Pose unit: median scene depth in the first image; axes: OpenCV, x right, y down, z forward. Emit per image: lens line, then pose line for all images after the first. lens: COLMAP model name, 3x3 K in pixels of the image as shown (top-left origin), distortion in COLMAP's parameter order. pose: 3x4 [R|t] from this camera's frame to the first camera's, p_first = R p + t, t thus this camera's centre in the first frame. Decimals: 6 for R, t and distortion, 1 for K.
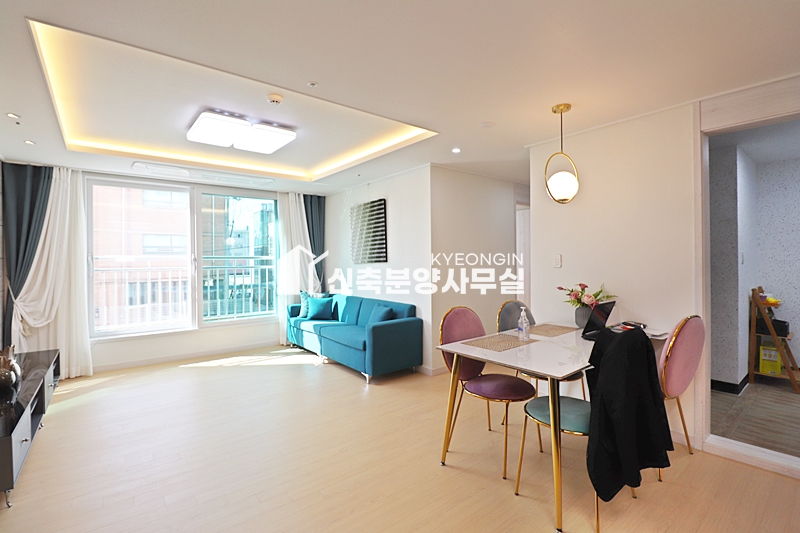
lens RADIAL K [[370.8, 0, 401.0], [0, 370.8, 258.3], [0, 0, 1]] dist [-0.005372, -0.009900]
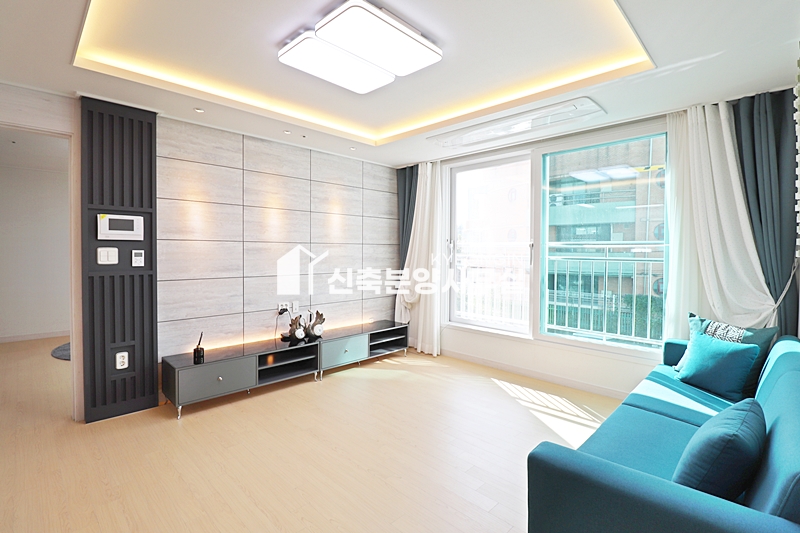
lens RADIAL K [[370.8, 0, 401.0], [0, 370.8, 258.3], [0, 0, 1]] dist [-0.005372, -0.009900]
pose [[0.127709, 0.035127, -0.991189, 0.172633], [-0.007918, 0.999377, 0.034397, 0.003625], [0.991780, 0.003456, 0.127907, 0.708905]]
